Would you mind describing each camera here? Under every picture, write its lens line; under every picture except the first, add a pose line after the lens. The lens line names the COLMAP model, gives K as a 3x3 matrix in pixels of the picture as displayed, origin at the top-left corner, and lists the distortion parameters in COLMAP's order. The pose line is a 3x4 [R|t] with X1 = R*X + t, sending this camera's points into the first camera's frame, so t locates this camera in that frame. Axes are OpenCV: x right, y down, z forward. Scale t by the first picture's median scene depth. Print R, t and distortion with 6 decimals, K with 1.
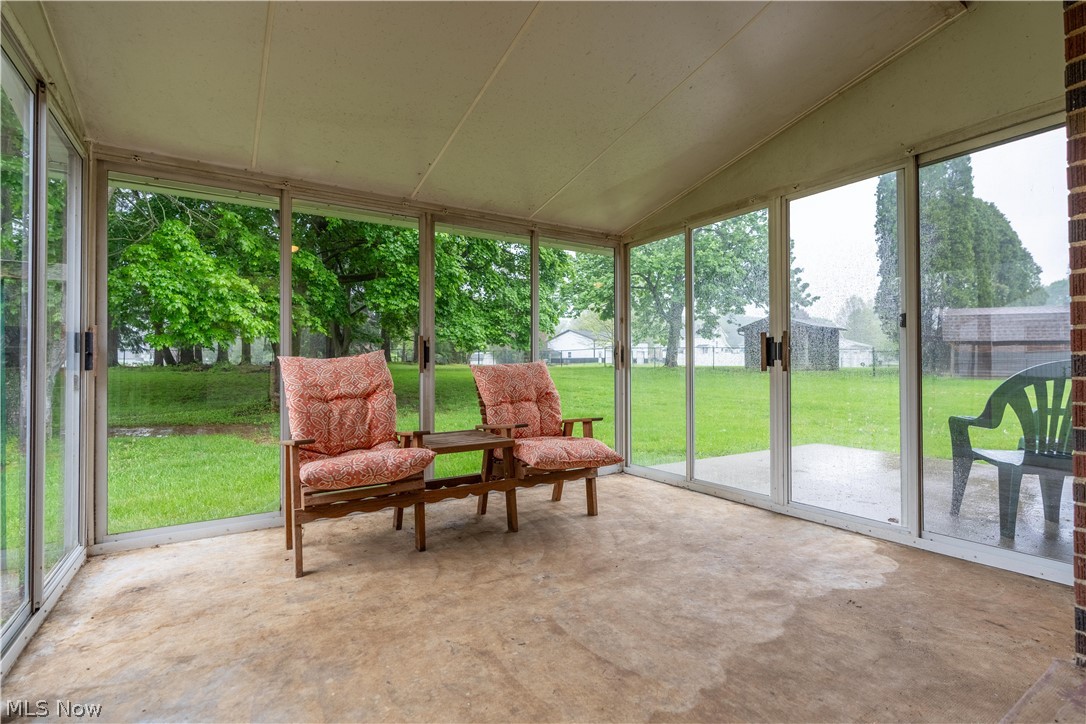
lens RADIAL K [[516.5, 0, 554.4], [0, 516.5, 358.9], [0, 0, 1]] dist [-0.010102, 0.000968]
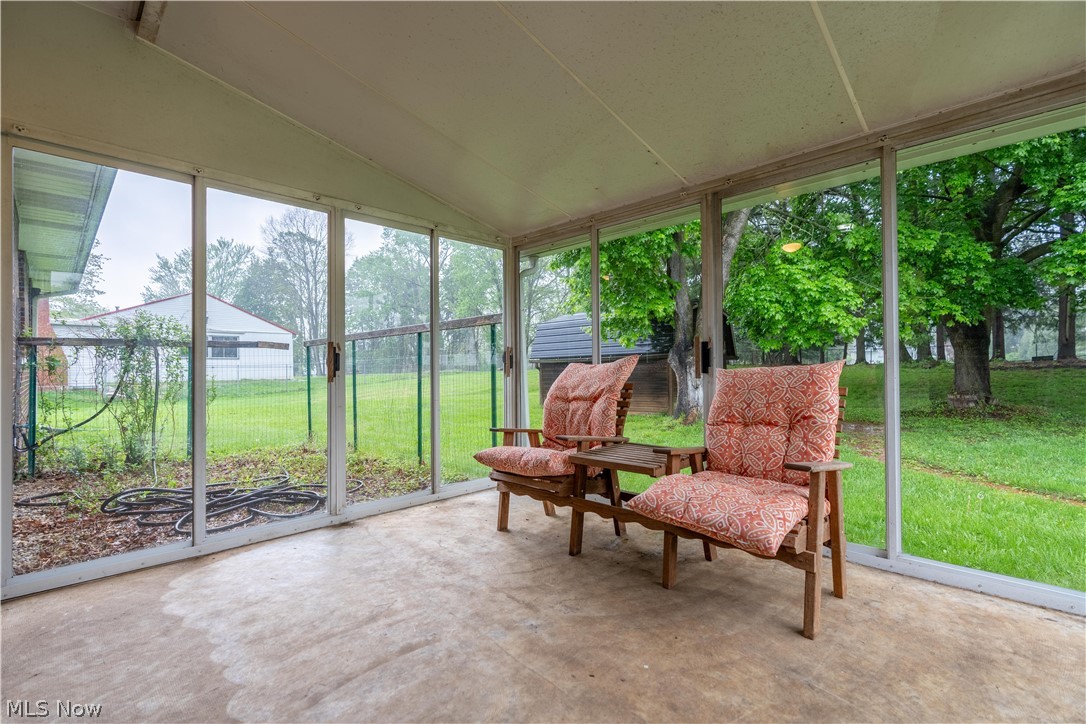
lens RADIAL K [[484.8, 0, 522.9], [0, 484.8, 361.2], [0, 0, 1]] dist [-0.009256, 0.003736]
pose [[0.198515, -0.008139, -0.980064, 0.598022], [0.019101, 0.999808, -0.004434, -0.006567], [0.979912, -0.017840, 0.198632, 0.654078]]
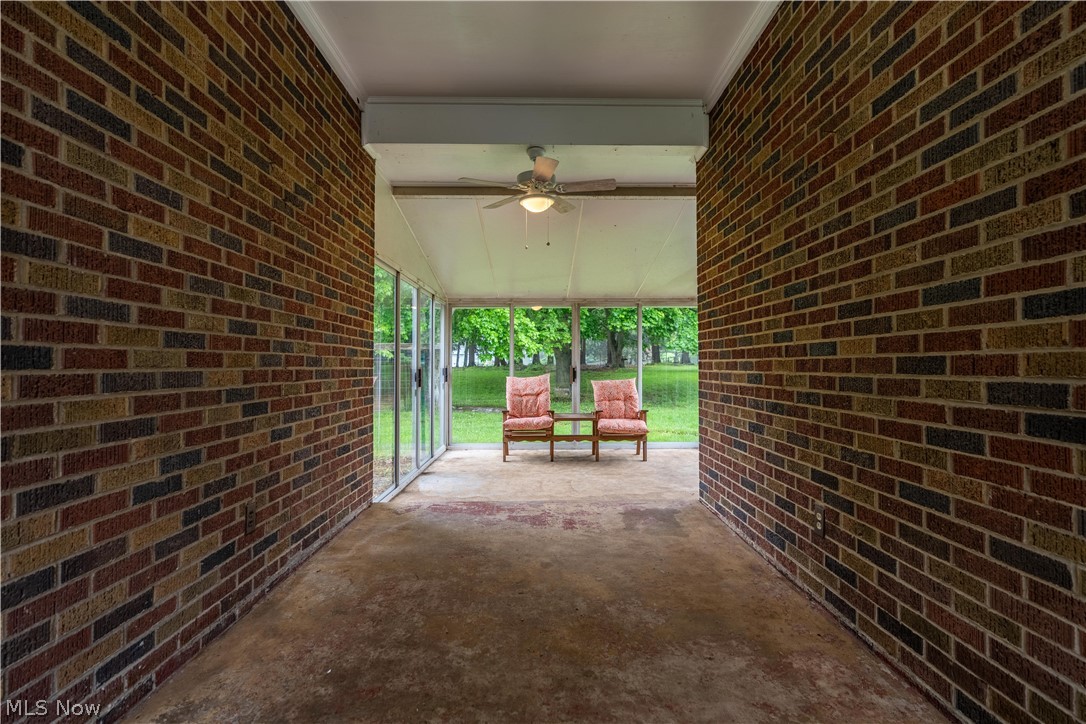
lens RADIAL K [[484.8, 0, 539.7], [0, 484.8, 362.3], [0, 0, 1]] dist [-0.009256, 0.003736]
pose [[0.837577, 0.001454, -0.546318, 0.820814], [0.003282, 0.999965, 0.007693, -0.088179], [0.546310, -0.008237, 0.837543, -0.797760]]
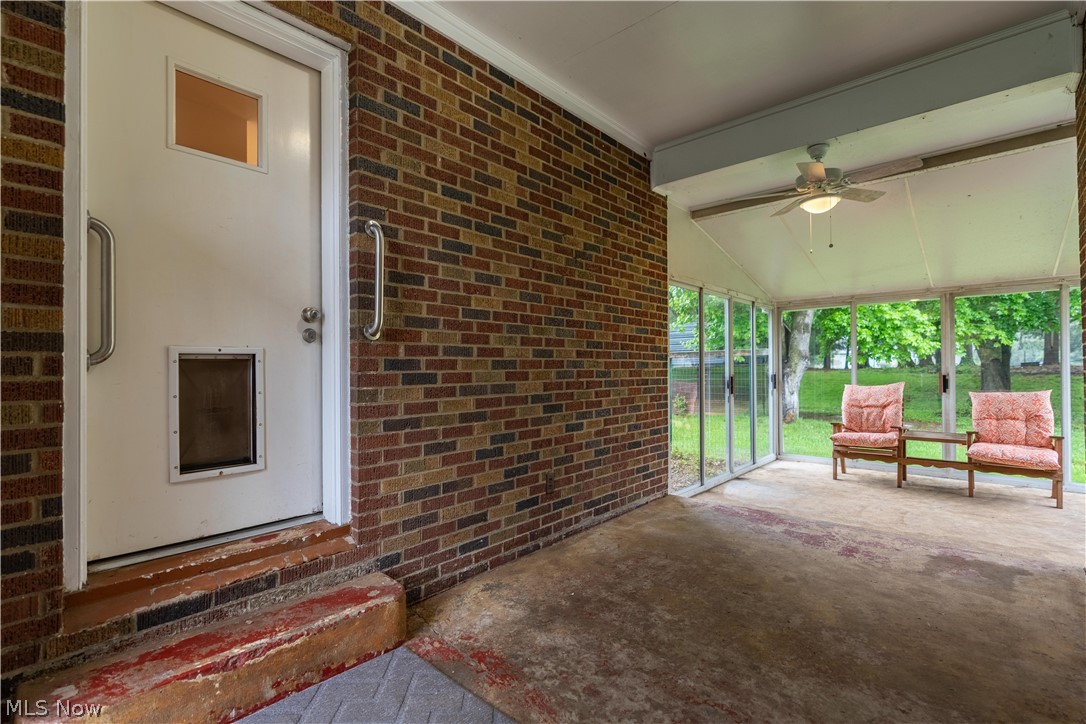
lens RADIAL K [[484.8, 0, 534.5], [0, 484.8, 364.5], [0, 0, 1]] dist [-0.009256, 0.003736]
pose [[0.238608, -0.003820, -0.971108, 1.090109], [0.017728, 0.999843, 0.000422, -0.111725], [0.970954, -0.017316, 0.238638, -0.711398]]
